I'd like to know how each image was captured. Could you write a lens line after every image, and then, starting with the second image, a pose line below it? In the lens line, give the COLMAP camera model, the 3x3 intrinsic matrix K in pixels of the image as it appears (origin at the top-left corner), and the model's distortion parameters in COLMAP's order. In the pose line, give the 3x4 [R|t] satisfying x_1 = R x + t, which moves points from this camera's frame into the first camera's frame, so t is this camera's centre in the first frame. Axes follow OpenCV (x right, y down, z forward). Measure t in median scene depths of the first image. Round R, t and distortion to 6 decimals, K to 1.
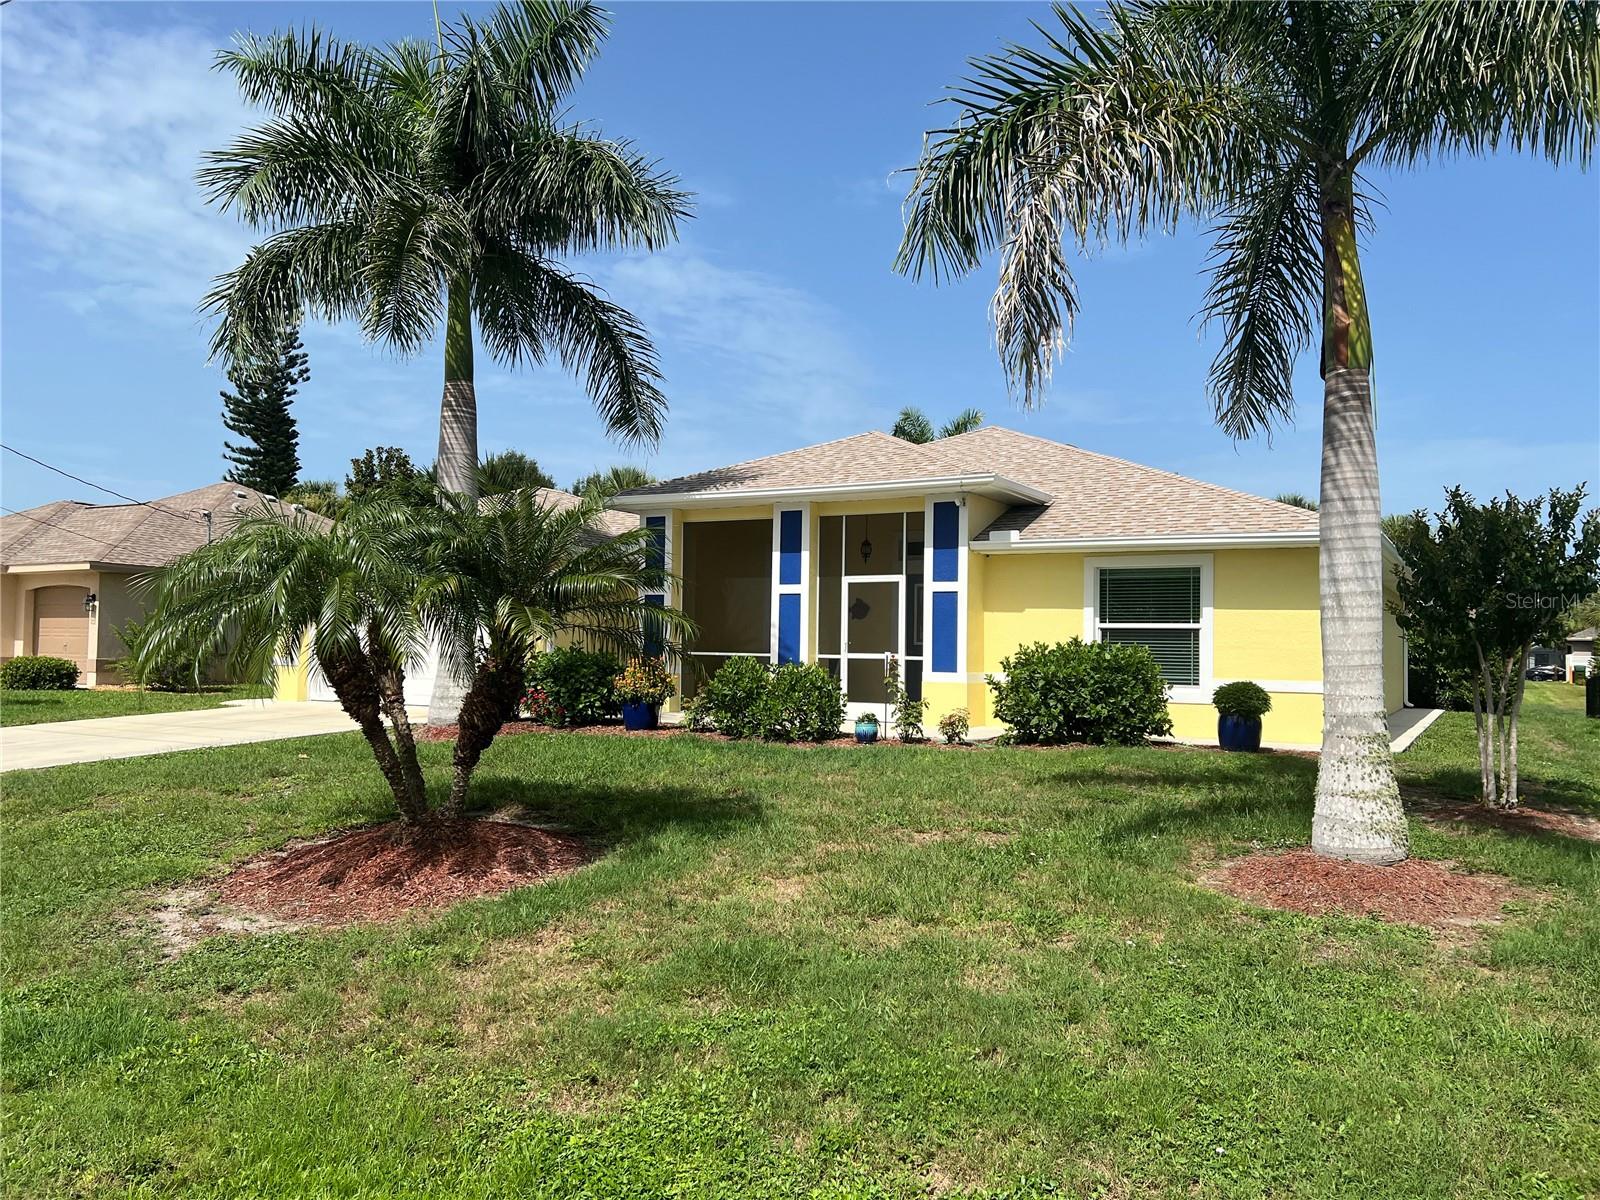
lens RADIAL K [[1209.5, 0, 796.0], [0, 1209.5, 611.9], [0, 0, 1]] dist [0.041642, -0.021629]
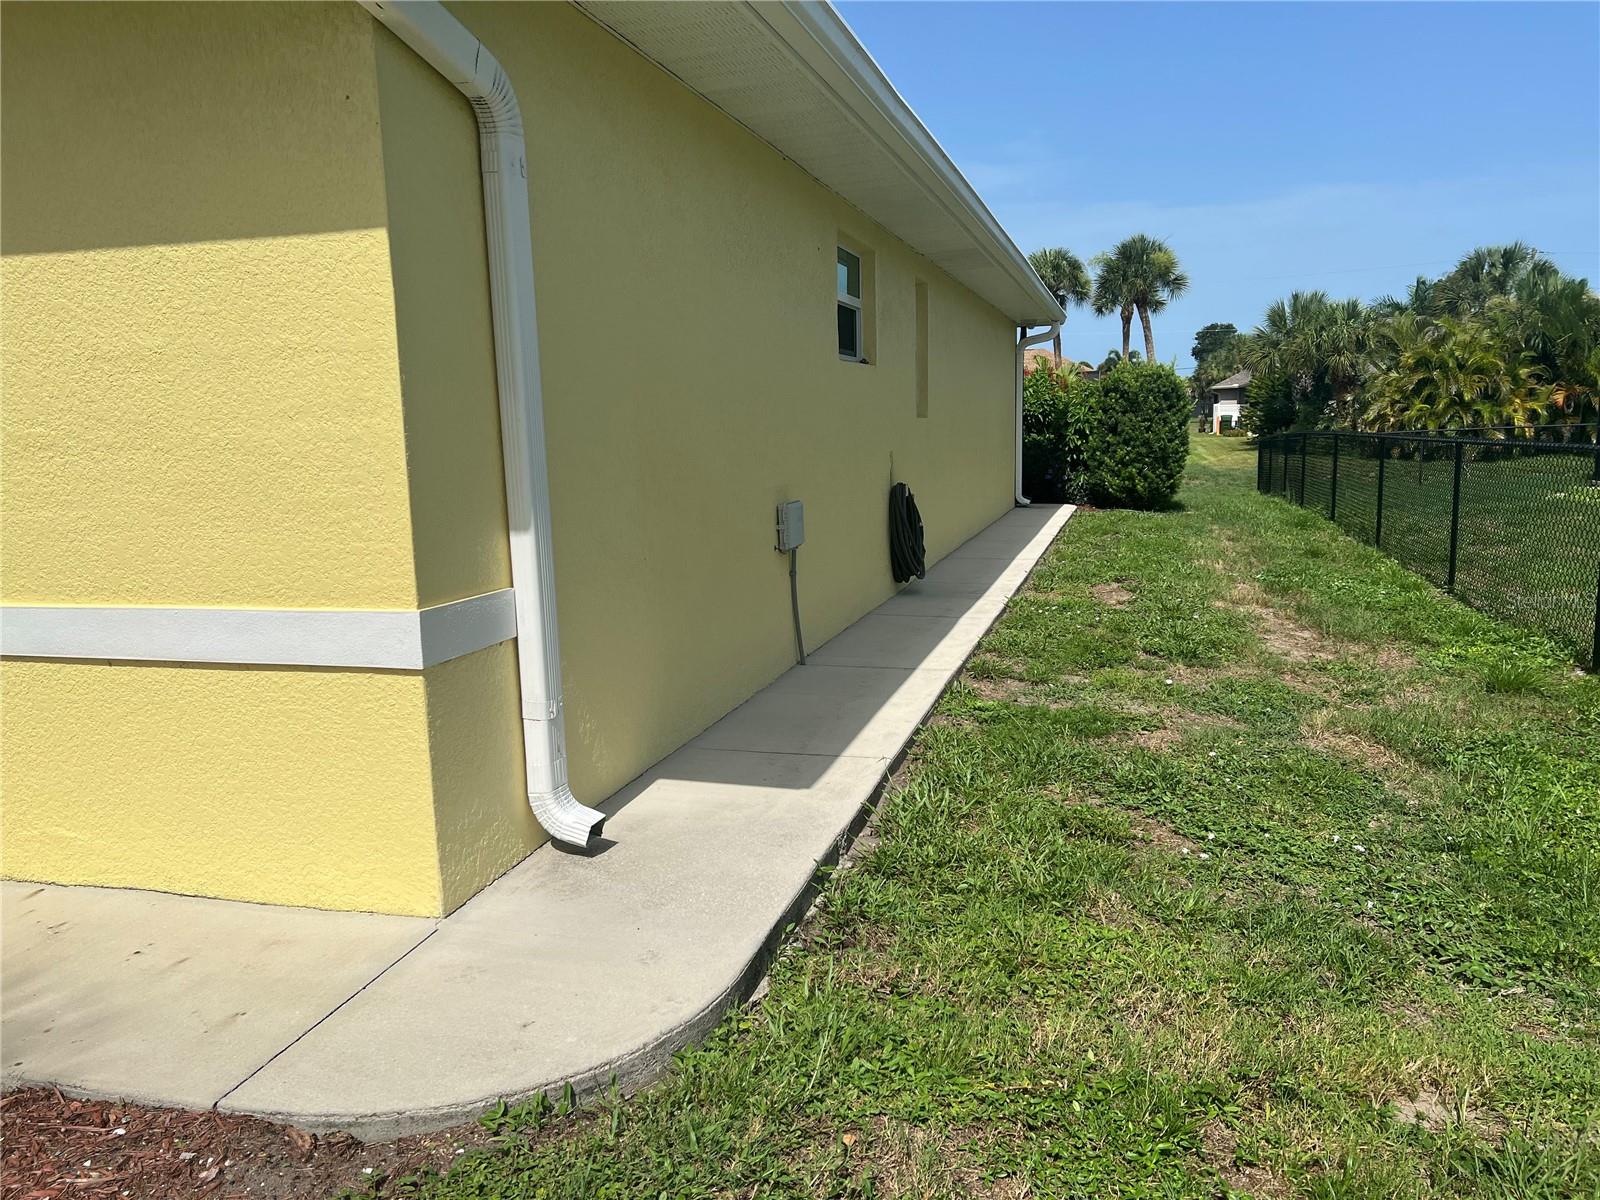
lens RADIAL K [[1209.5, 0, 801.6], [0, 1209.5, 600.2], [0, 0, 1]] dist [0.041642, -0.021629]
pose [[0.969026, -0.074548, 0.235438, 0.716409], [0.031873, 0.983130, 0.180112, 0.036775], [-0.244894, -0.167029, 0.955054, 1.274338]]
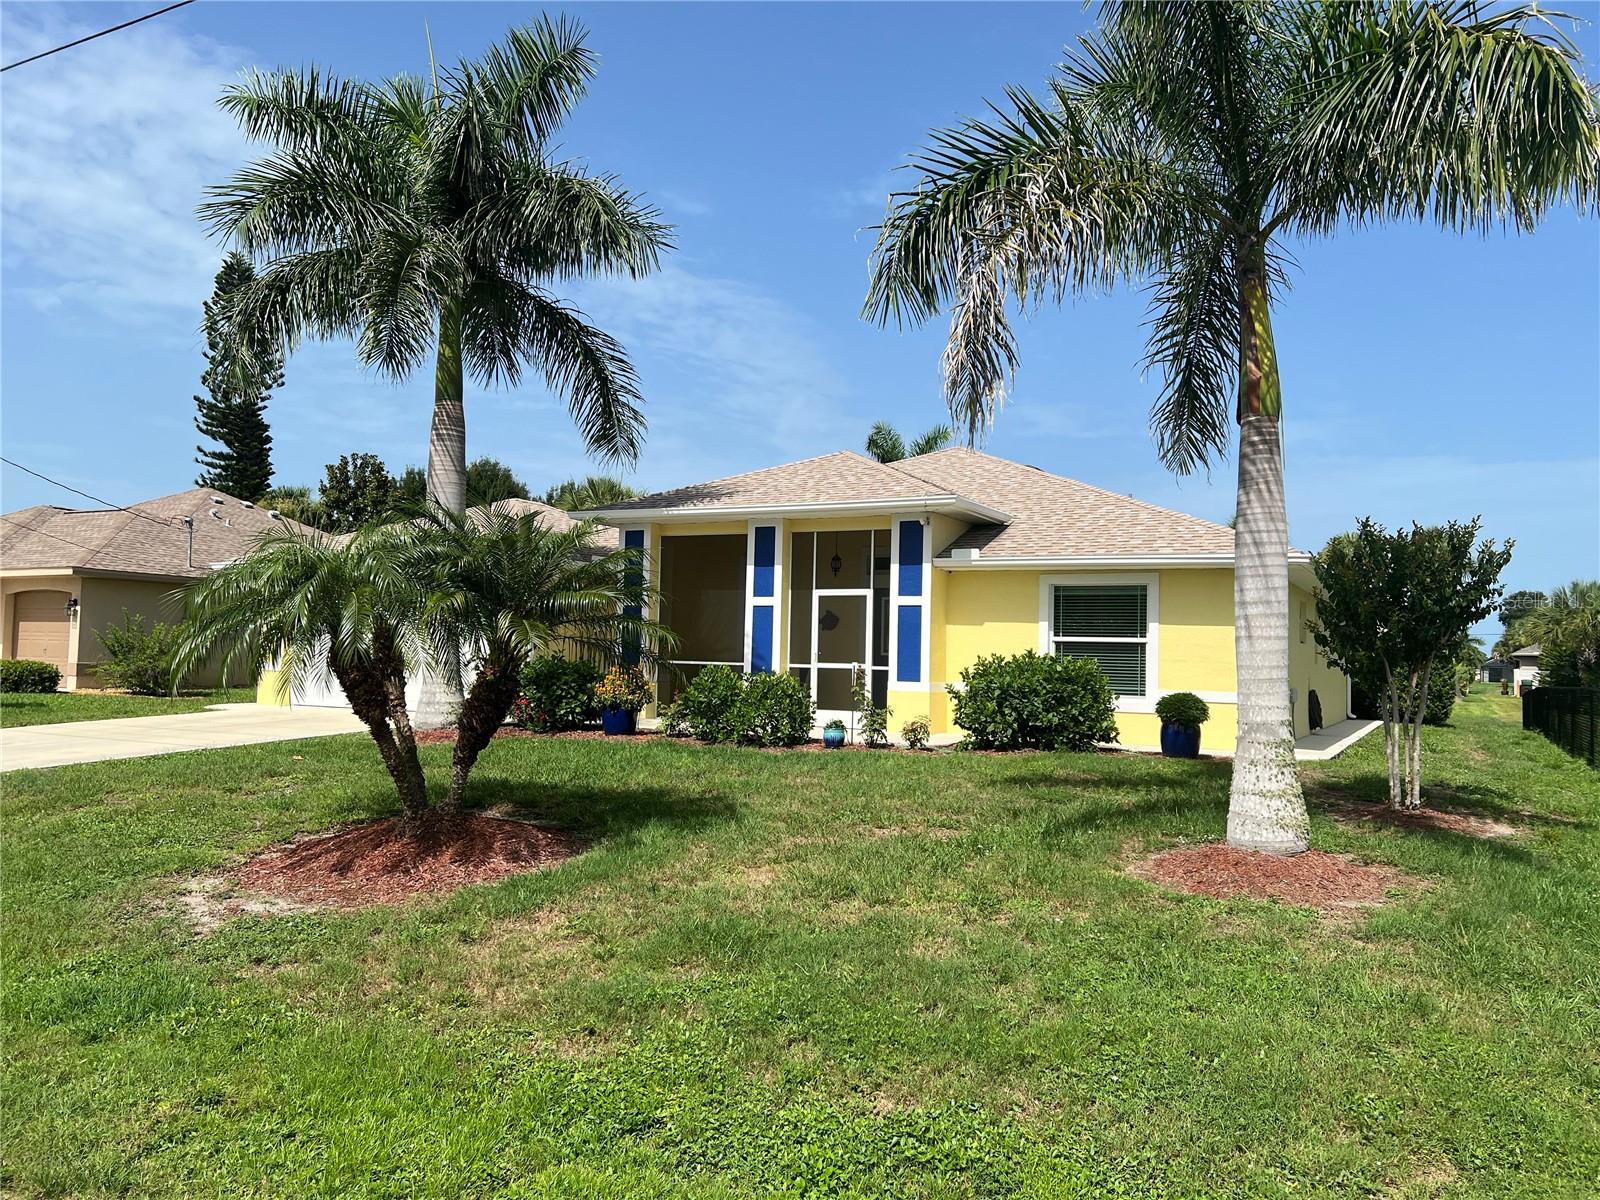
lens RADIAL K [[1209.5, 0, 805.9], [0, 1209.5, 604.6], [0, 0, 1]] dist [0.041642, -0.021629]
pose [[0.999473, 0.009195, 0.031127, -0.000957], [-0.008790, 0.999875, -0.013125, -0.005416], [-0.031244, 0.012845, 0.999429, -0.097340]]
